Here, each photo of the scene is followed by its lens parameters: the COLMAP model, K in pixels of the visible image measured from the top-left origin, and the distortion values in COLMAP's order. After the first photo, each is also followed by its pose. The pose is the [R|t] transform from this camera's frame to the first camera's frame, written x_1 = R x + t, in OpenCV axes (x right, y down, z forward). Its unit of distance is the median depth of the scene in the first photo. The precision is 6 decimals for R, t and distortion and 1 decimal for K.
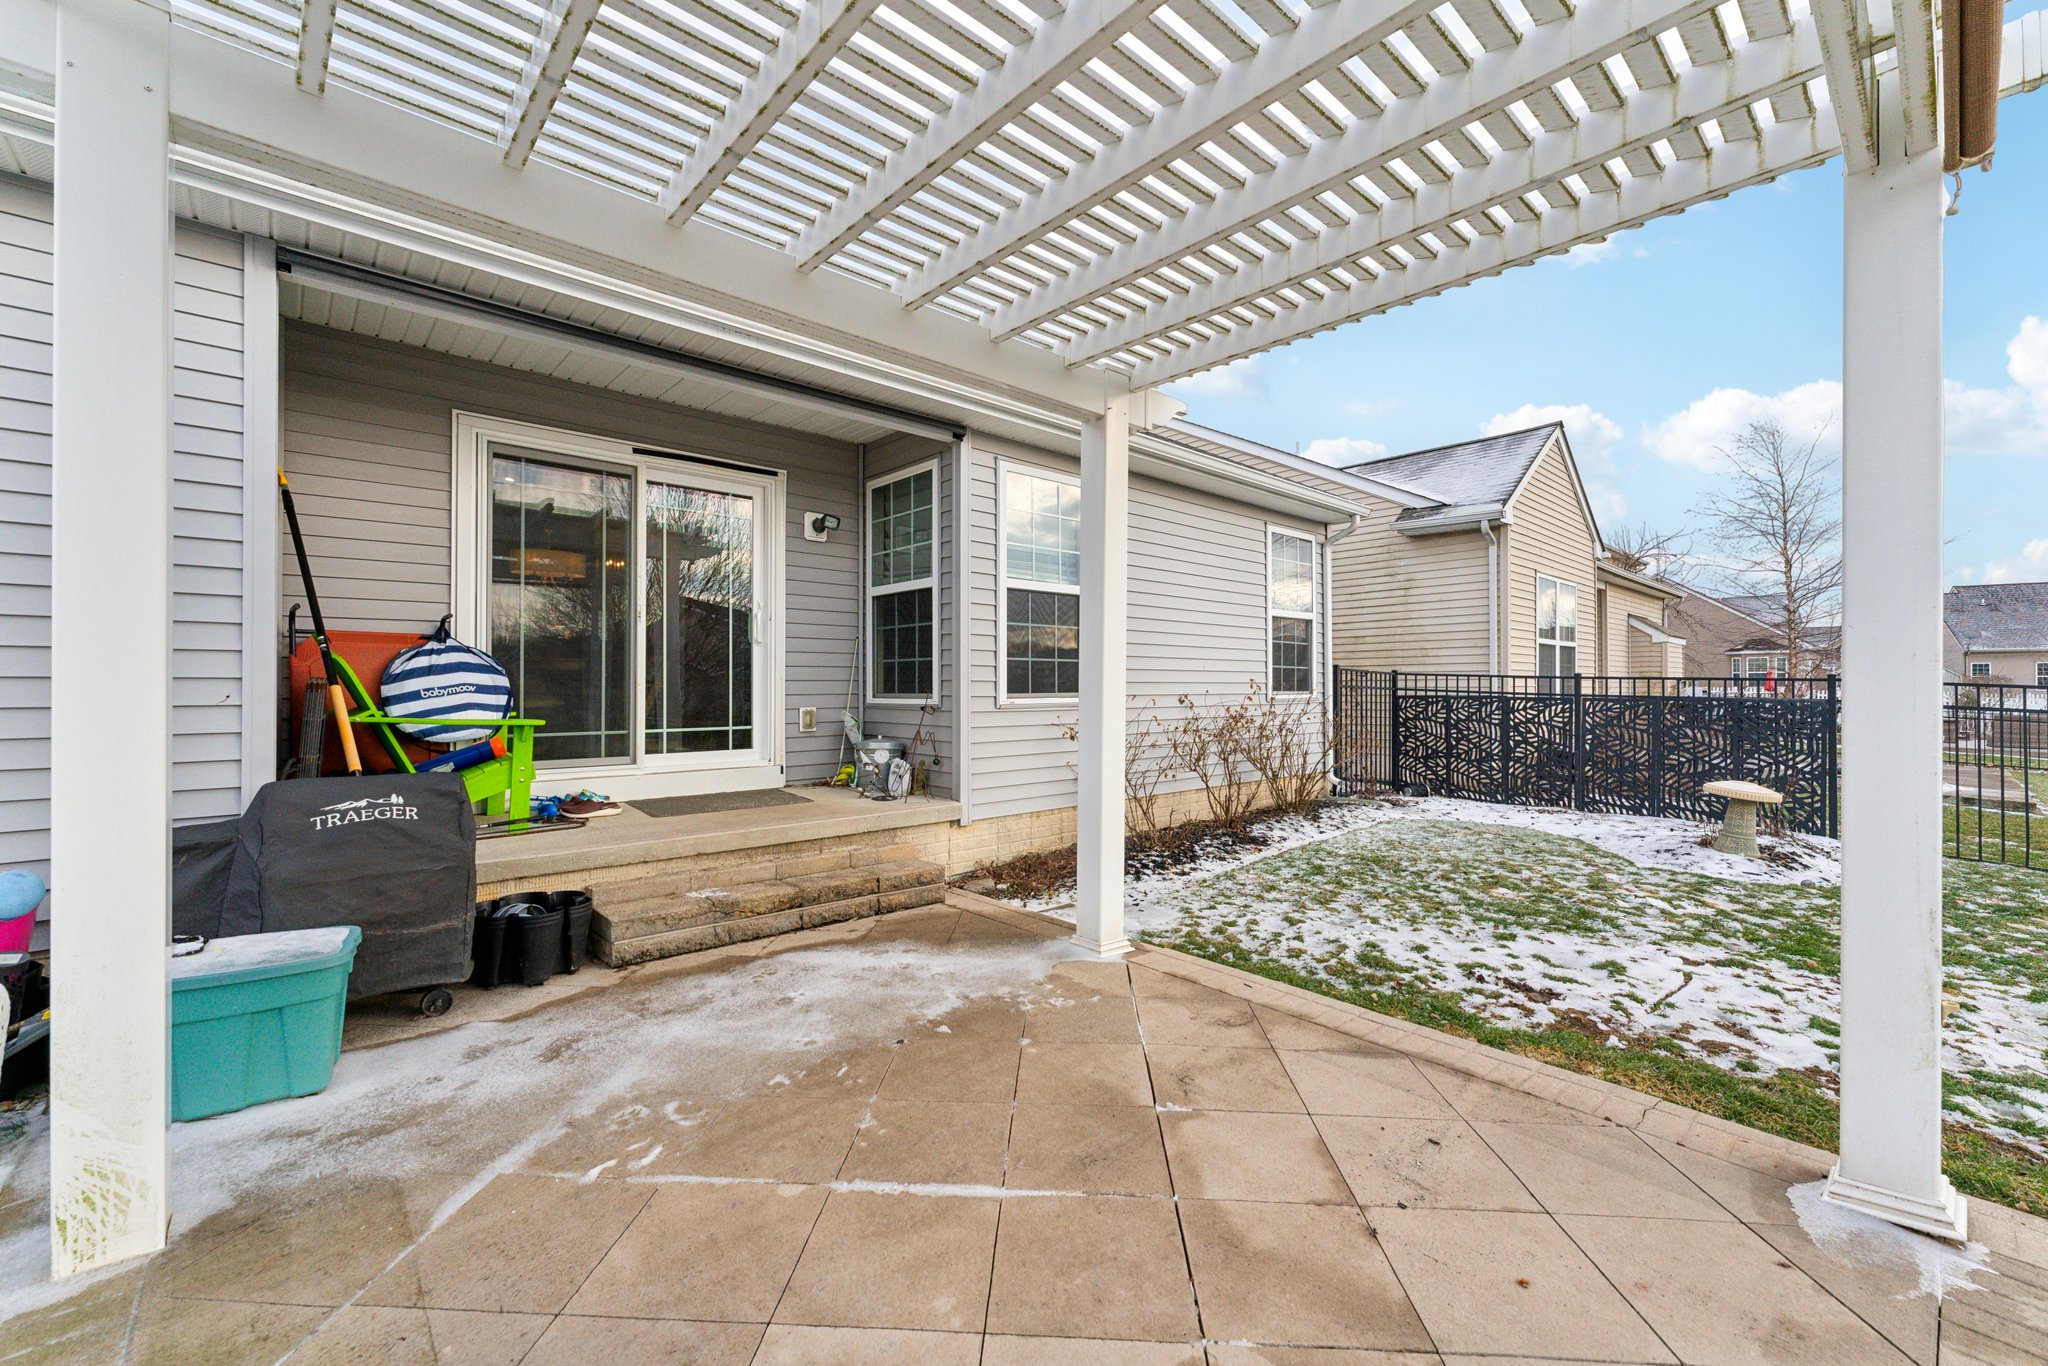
lens RADIAL K [[820.2, 0, 1020.6], [0, 820.2, 690.4], [0, 0, 1]] dist [-0.002330, -0.000036]
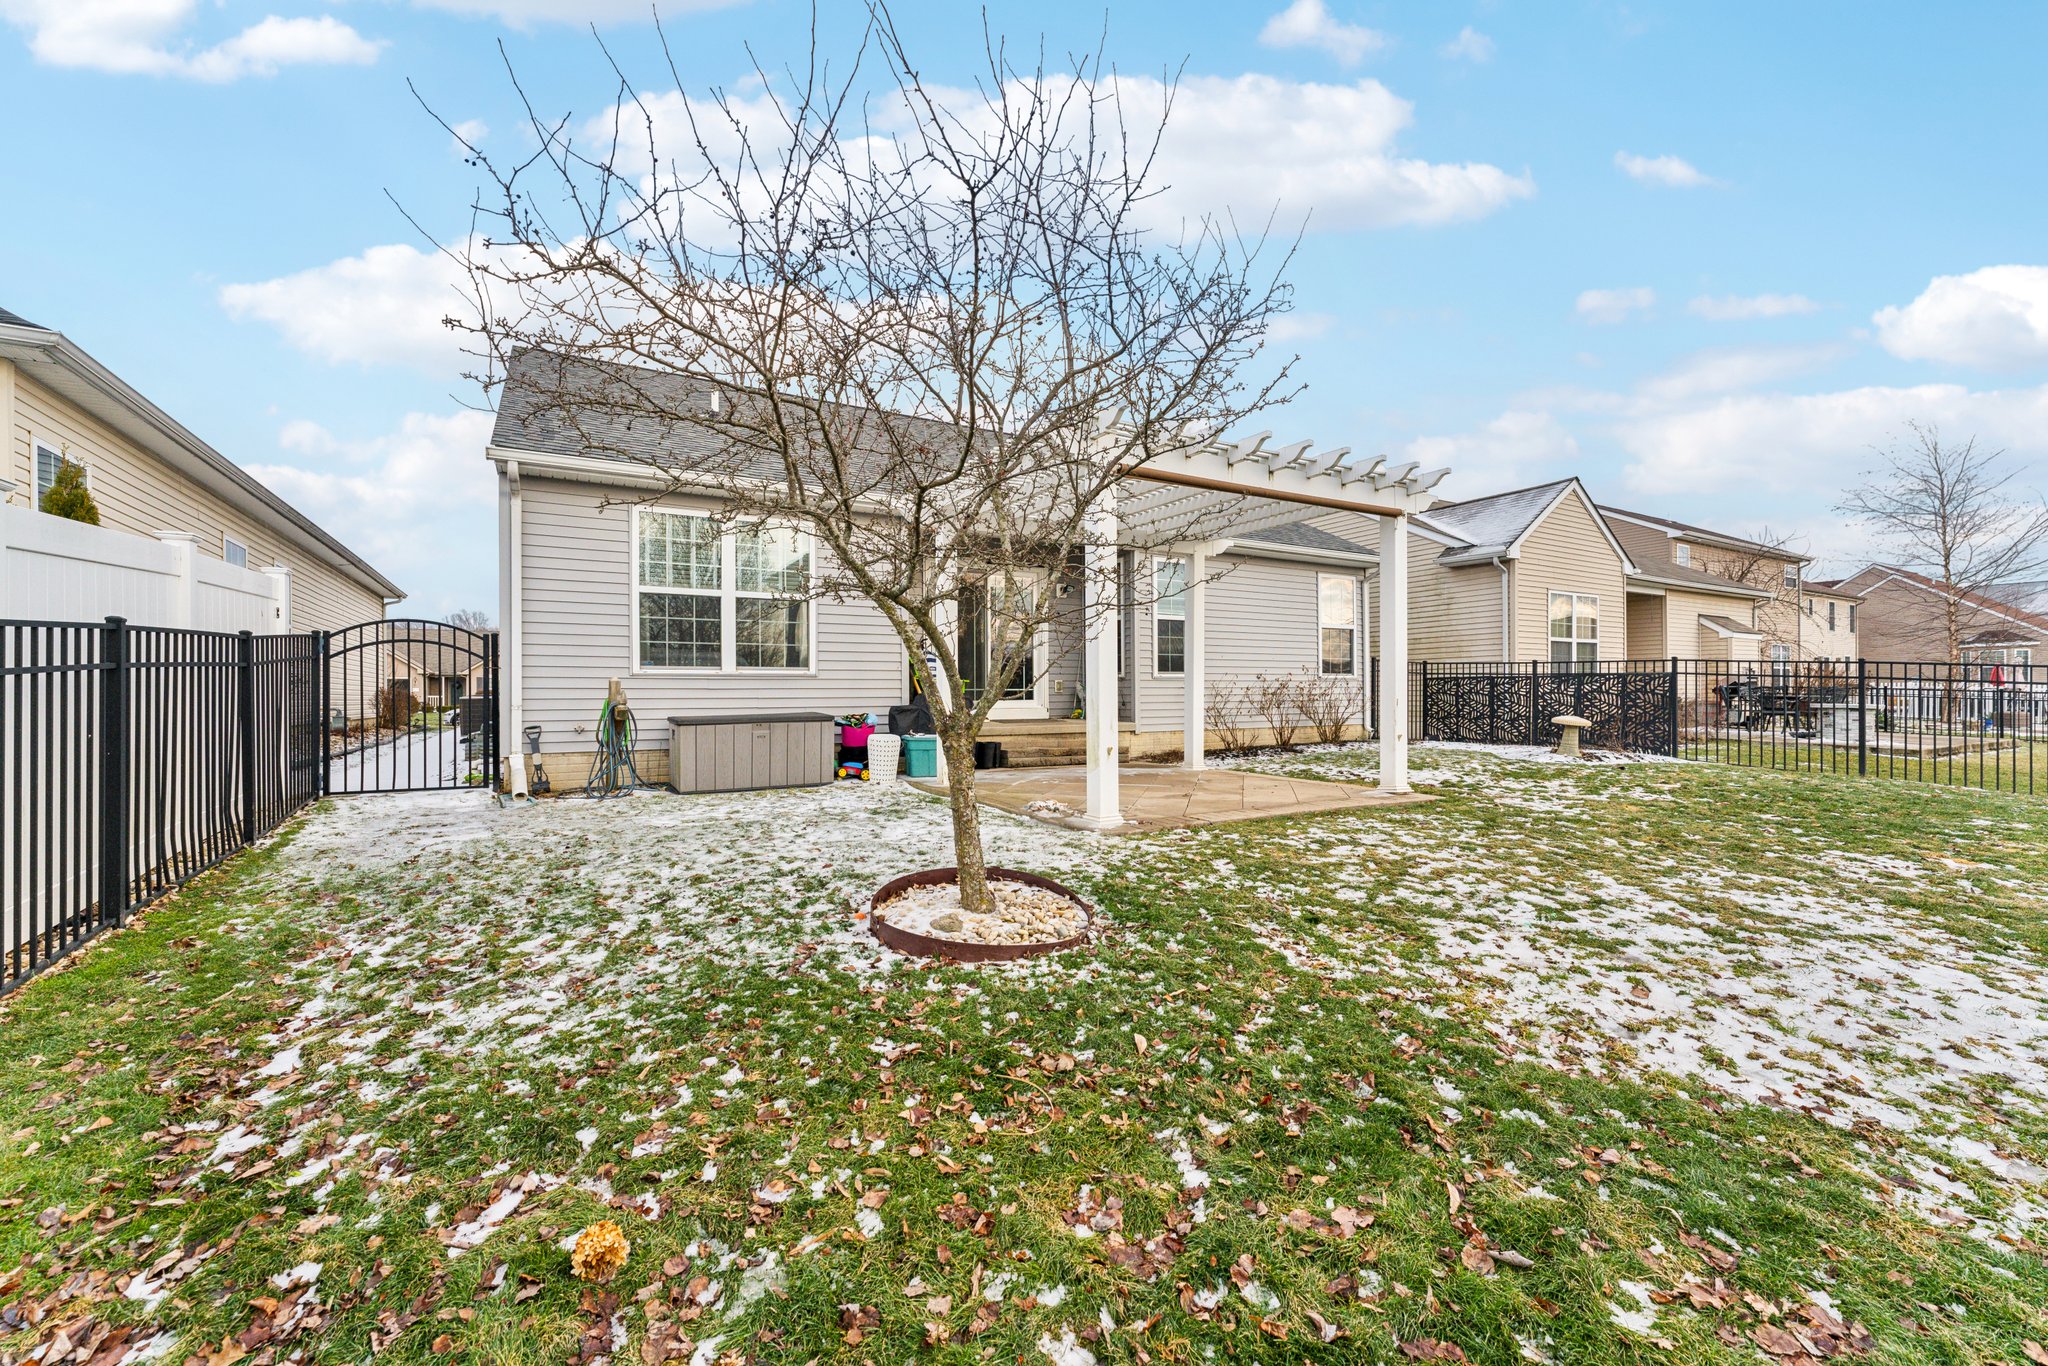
lens RADIAL K [[820.2, 0, 1020.6], [0, 820.2, 690.4], [0, 0, 1]] dist [-0.002330, -0.000036]
pose [[0.979254, -0.007456, -0.202498, 0.058383], [0.005388, 0.999928, -0.010761, 0.068181], [0.202564, 0.009447, 0.979223, -1.008486]]
